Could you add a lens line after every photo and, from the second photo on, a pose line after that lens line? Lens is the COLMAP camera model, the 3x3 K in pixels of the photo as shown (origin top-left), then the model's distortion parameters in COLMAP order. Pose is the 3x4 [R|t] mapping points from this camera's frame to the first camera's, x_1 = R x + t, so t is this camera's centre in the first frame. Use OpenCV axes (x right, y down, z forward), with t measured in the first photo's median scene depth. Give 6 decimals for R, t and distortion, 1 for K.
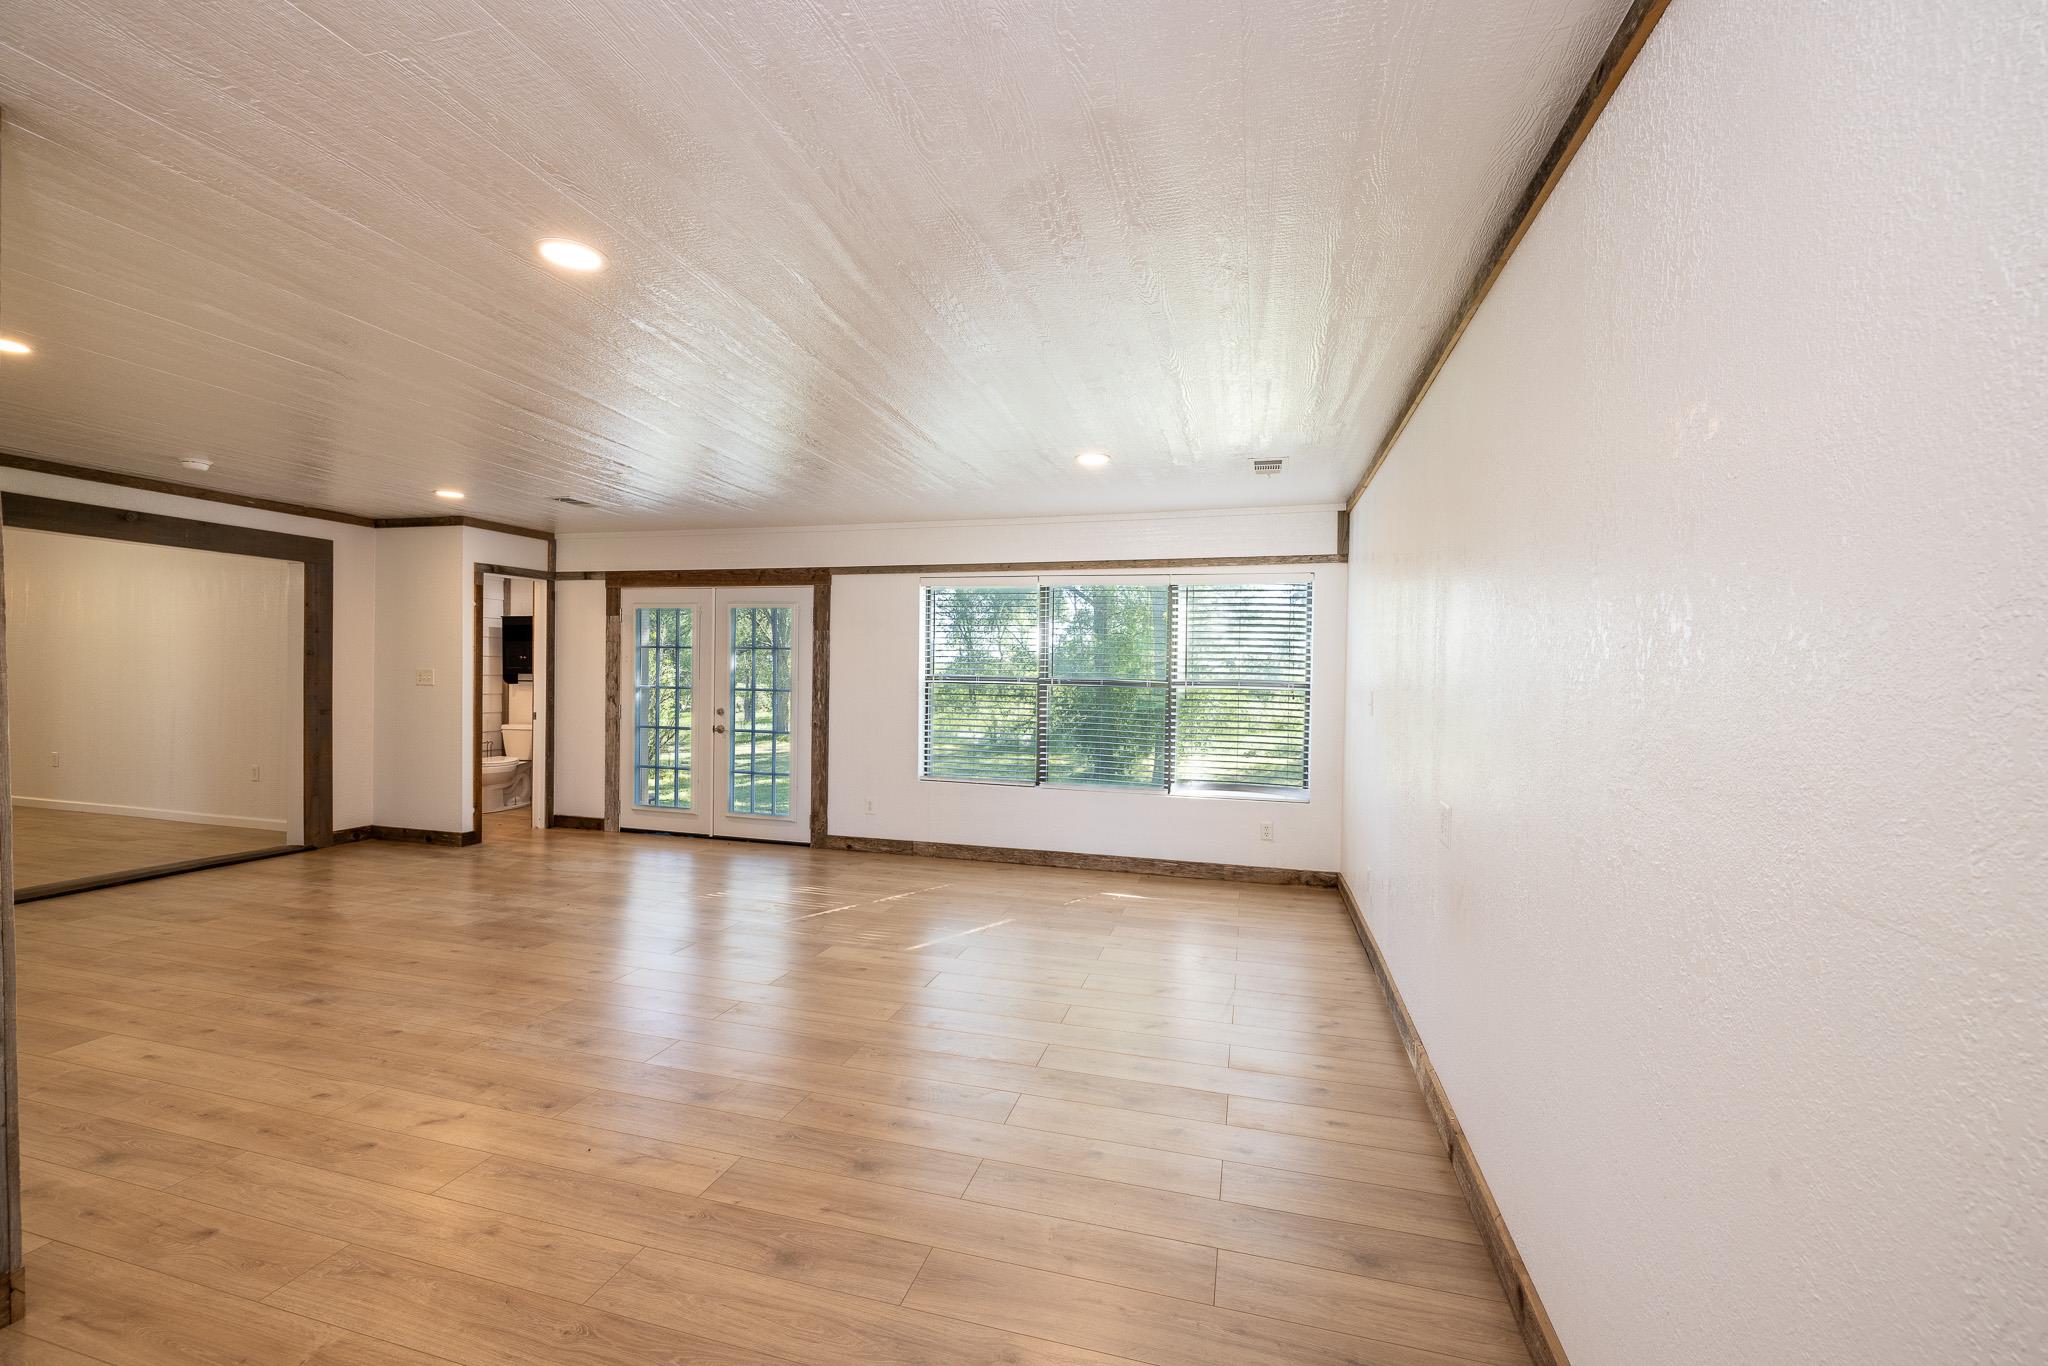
lens RADIAL K [[853.6, 0, 1025.9], [0, 853.6, 673.2], [0, 0, 1]] dist [-0.001057, -0.000135]
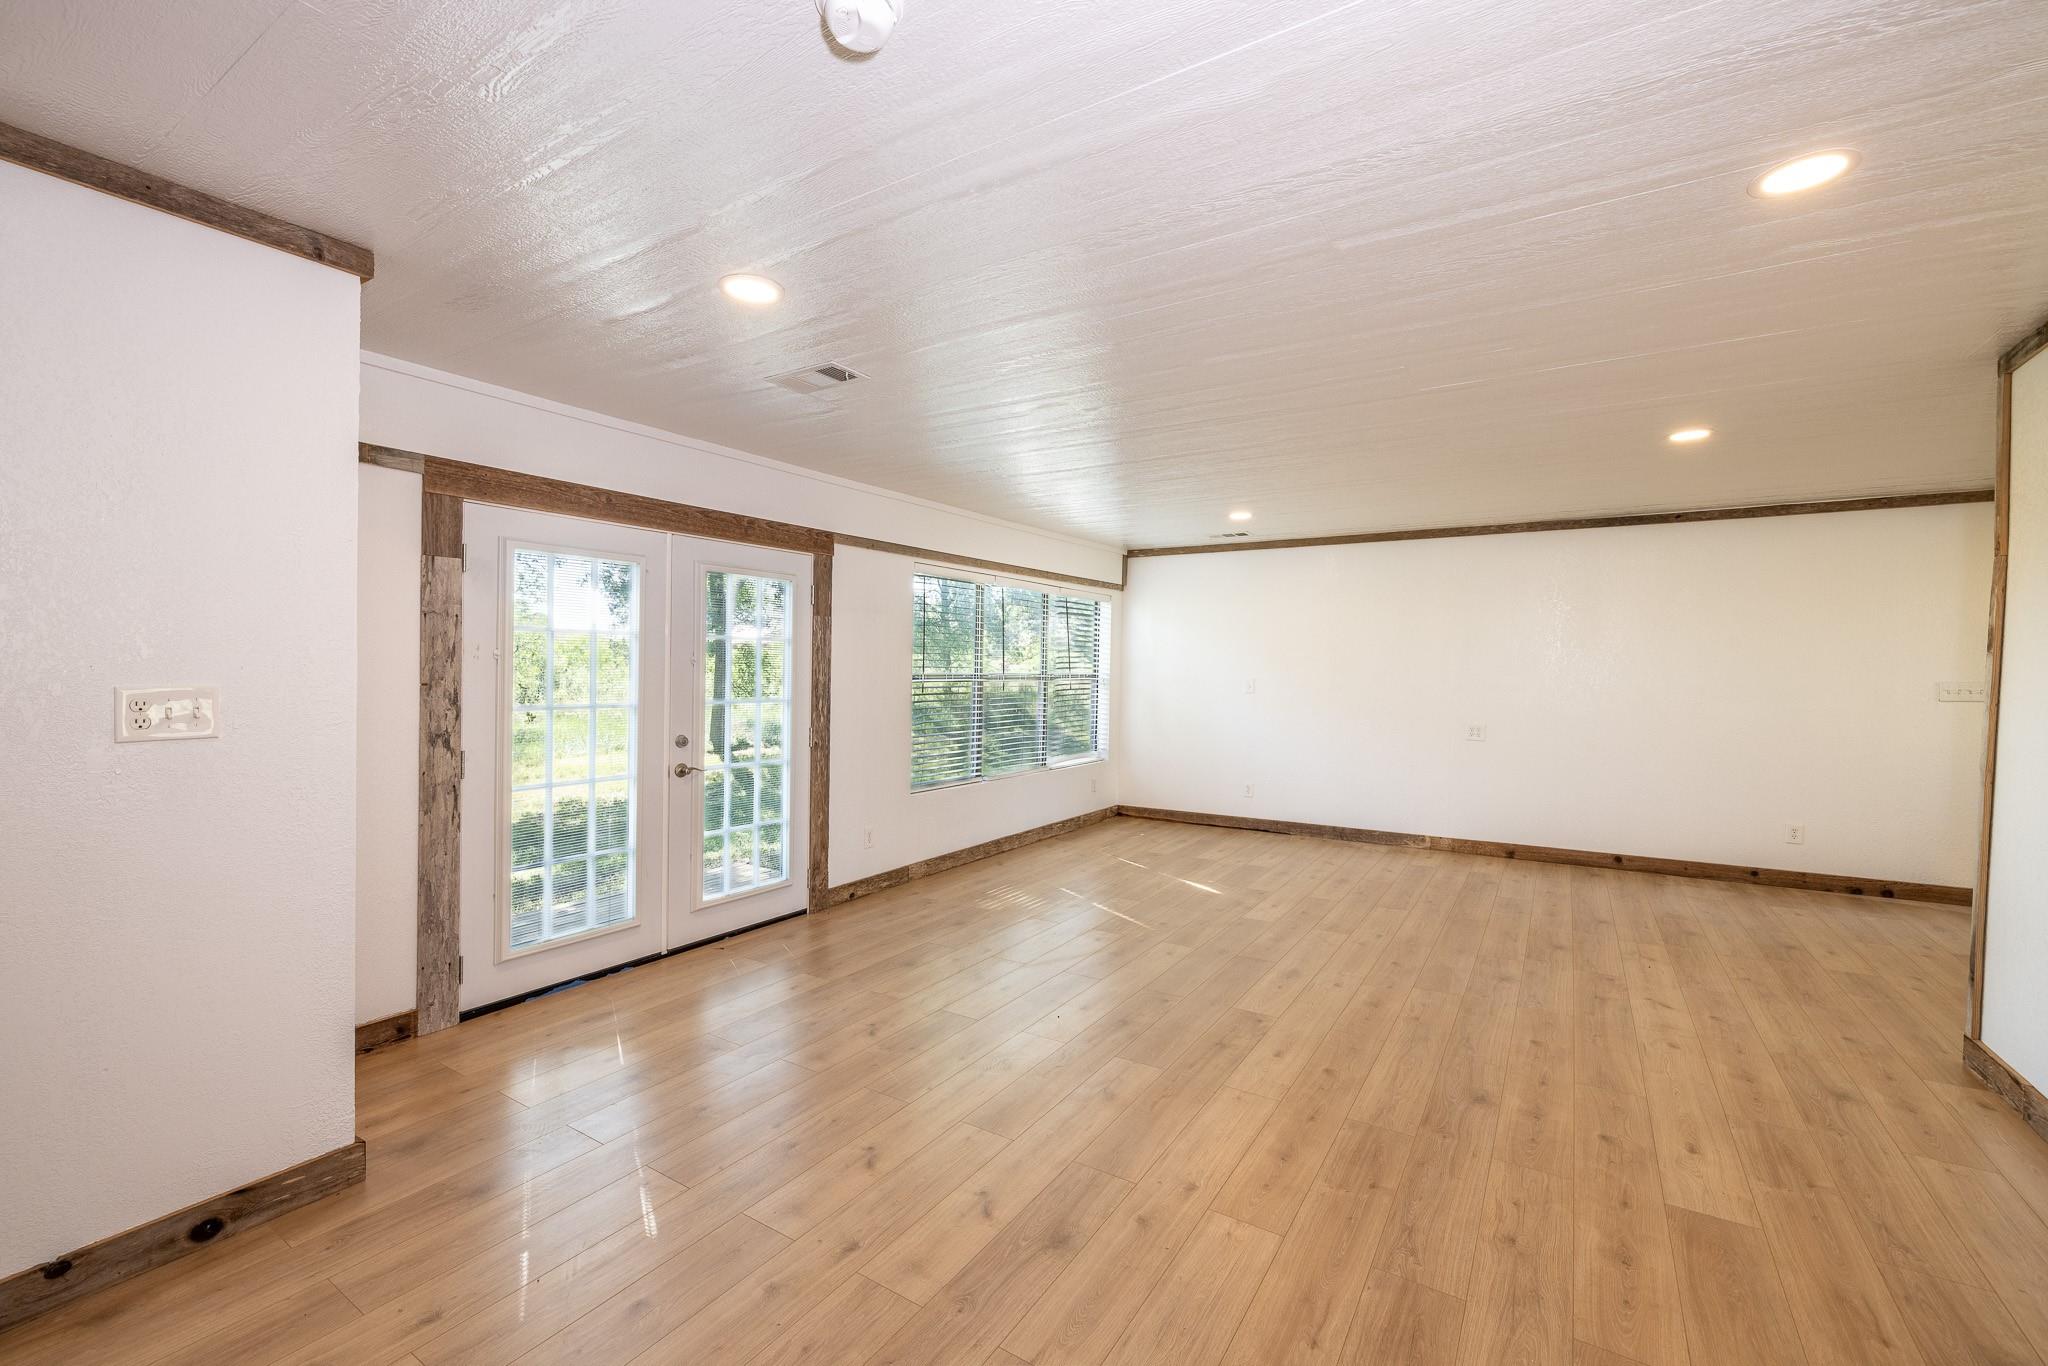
lens RADIAL K [[853.6, 0, 1025.9], [0, 853.6, 673.2], [0, 0, 1]] dist [-0.001057, -0.000135]
pose [[0.294990, -0.019468, 0.955302, -0.984320], [0.001015, 0.999798, 0.020062, -0.016945], [-0.955500, -0.004949, 0.294951, 0.675600]]
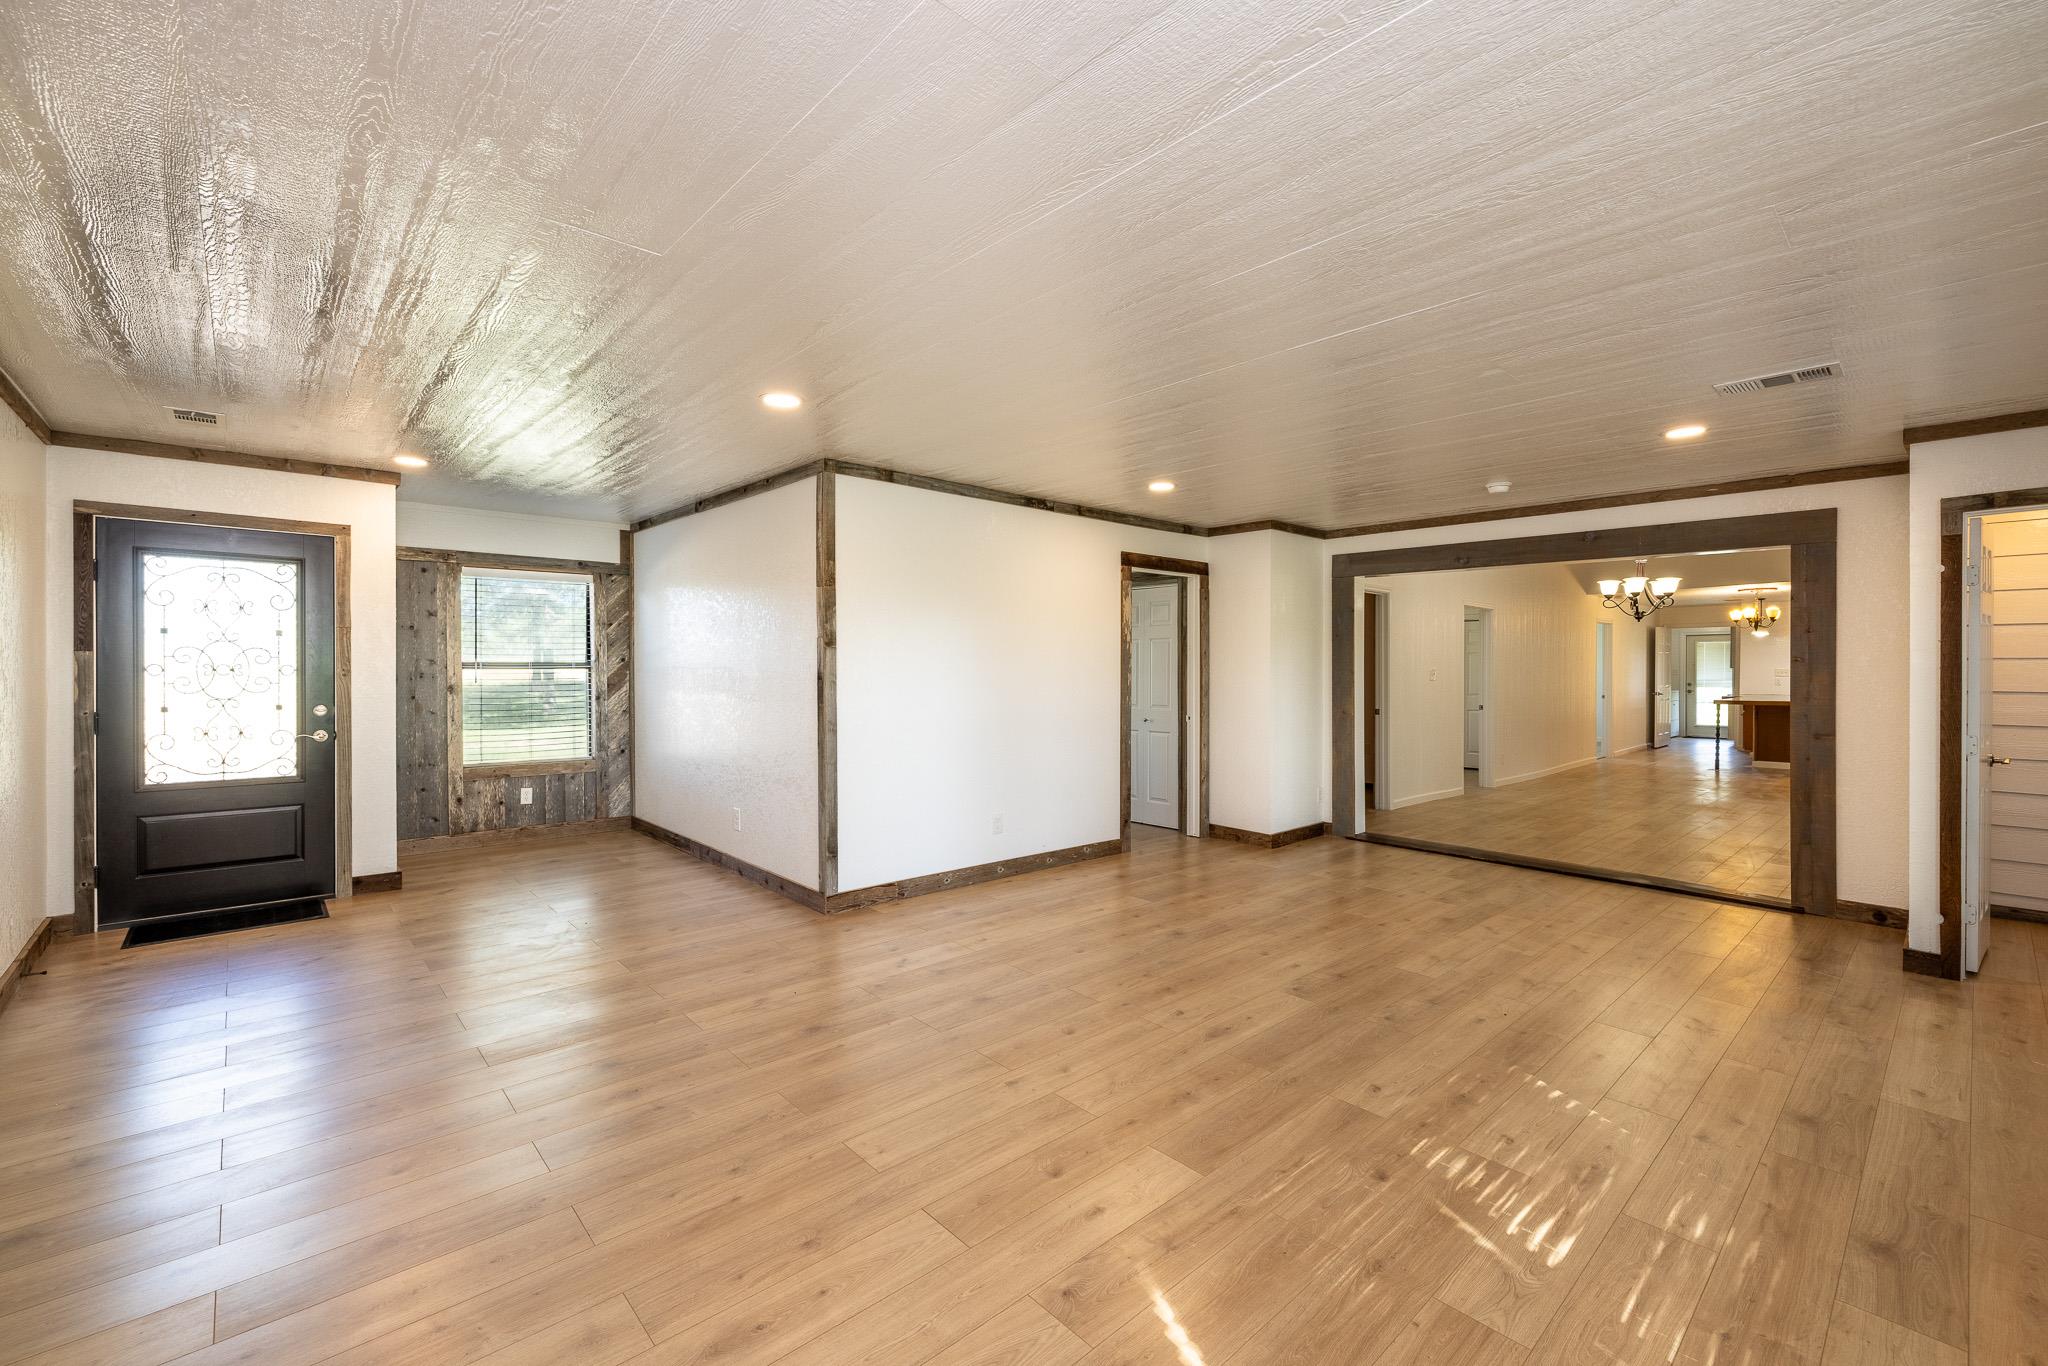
lens RADIAL K [[853.6, 0, 1025.9], [0, 853.6, 673.2], [0, 0, 1]] dist [-0.001057, -0.000135]
pose [[-0.536128, -0.015070, -0.844002, 0.206164], [-0.017967, 0.999818, -0.006439, 0.007125], [0.843945, 0.011712, -0.536302, 0.852884]]
